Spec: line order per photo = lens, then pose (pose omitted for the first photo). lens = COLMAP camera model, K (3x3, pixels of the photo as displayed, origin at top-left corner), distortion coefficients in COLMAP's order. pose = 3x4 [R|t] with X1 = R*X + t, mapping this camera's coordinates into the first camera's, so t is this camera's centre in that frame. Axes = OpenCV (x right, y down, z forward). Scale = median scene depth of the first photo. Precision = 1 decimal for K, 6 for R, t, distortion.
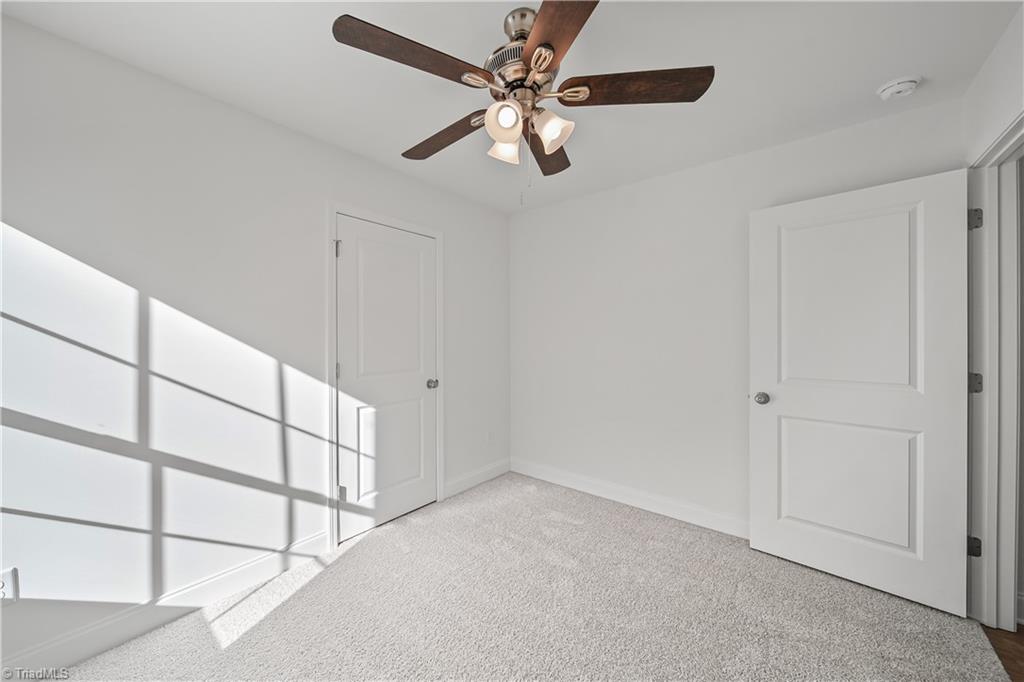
lens RADIAL K [[363.8, 0, 513.7], [0, 363.8, 344.0], [0, 0, 1]] dist [-0.000557, -0.000221]
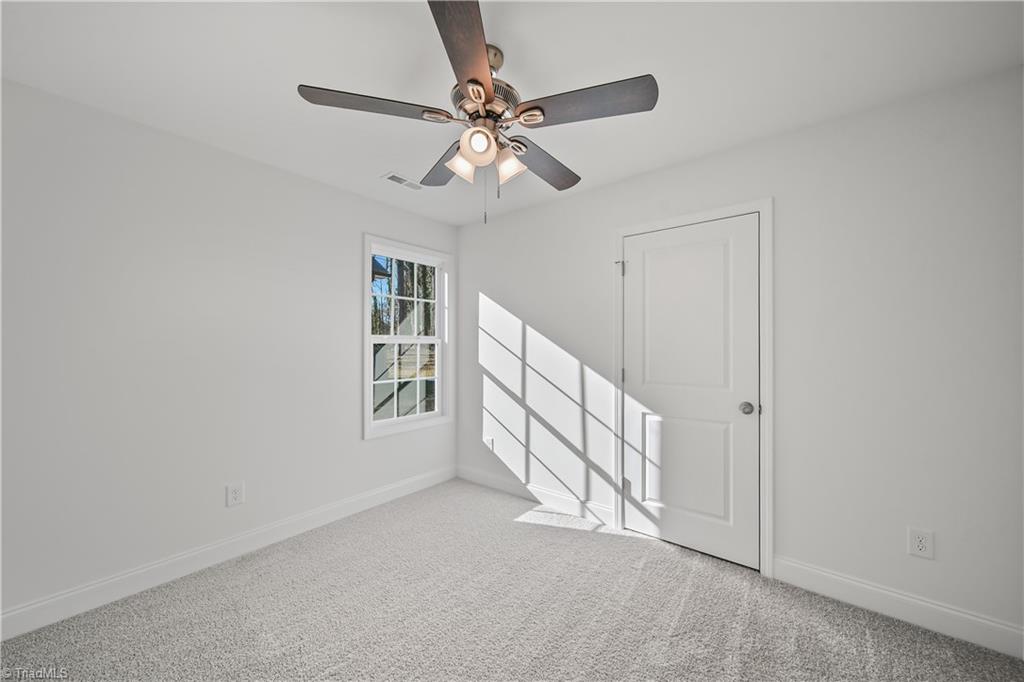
lens RADIAL K [[371.7, 0, 512.0], [0, 371.7, 341.0], [0, 0, 1]] dist [-0.000890, -0.000328]
pose [[0.002605, -0.005995, -0.999979, 0.686382], [-0.014175, 0.999881, -0.006032, -0.022305], [0.999896, 0.014191, 0.002520, 0.645134]]
